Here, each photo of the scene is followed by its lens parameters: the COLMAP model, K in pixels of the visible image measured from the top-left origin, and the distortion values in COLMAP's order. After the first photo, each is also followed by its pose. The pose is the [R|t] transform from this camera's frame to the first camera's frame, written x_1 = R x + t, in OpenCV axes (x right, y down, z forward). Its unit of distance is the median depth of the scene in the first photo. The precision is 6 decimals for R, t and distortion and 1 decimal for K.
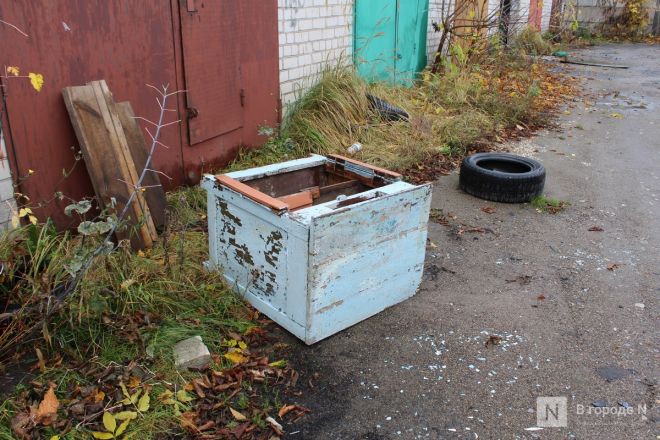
lens RADIAL K [[590.1, 0, 328.4], [0, 590.1, 223.3], [0, 0, 1]] dist [-0.135568, 0.114655]
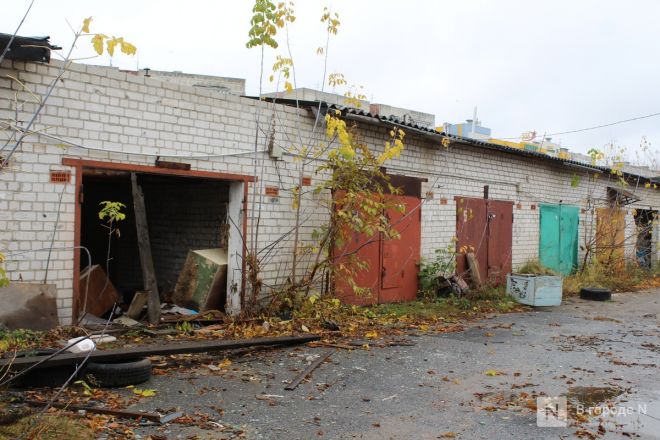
lens RADIAL K [[759.6, 0, 330.5], [0, 759.6, 216.6], [0, 0, 1]] dist [-0.086932, 0.000000]
pose [[0.978242, 0.015030, -0.206922, -0.180512], [-0.092184, 0.924999, -0.368618, 0.888089], [0.185862, 0.379672, 0.906258, -2.300004]]
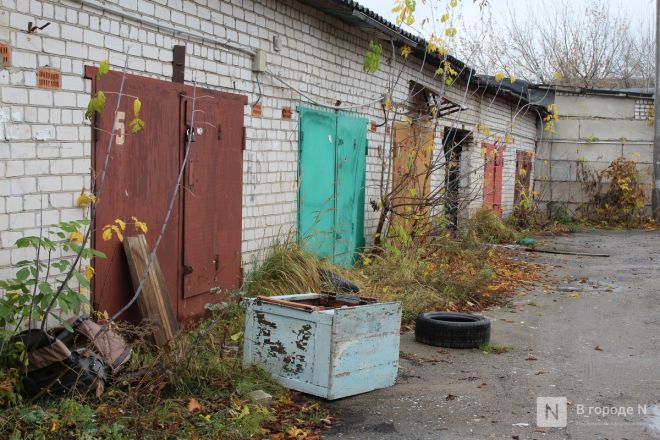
lens RADIAL K [[1035.0, 0, 334.1], [0, 1035.0, 221.3], [0, 0, 1]] dist [-0.009499, 0.000000]
pose [[0.986616, 0.010788, 0.162704, -0.220272], [0.040601, 0.950130, -0.309199, 0.284772], [-0.157925, 0.311666, 0.936976, -0.775407]]
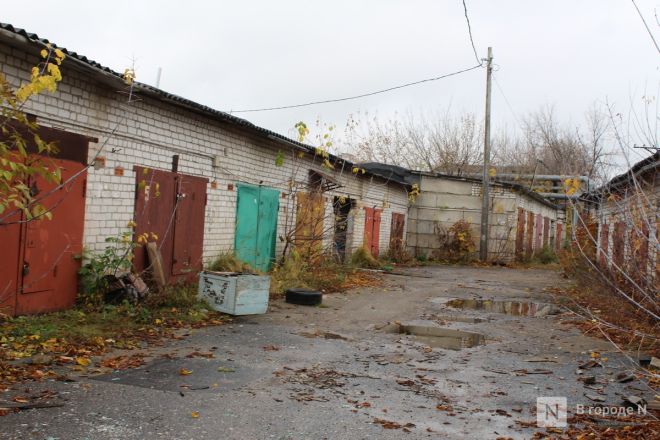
lens RADIAL K [[792.4, 0, 326.4], [0, 792.4, 215.9], [0, 0, 1]] dist [-0.060174, 0.000000]
pose [[0.977417, 0.058998, 0.202919, -0.230840], [0.019348, 0.931220, -0.363945, 0.655670], [-0.210434, 0.359652, 0.909048, -1.697815]]
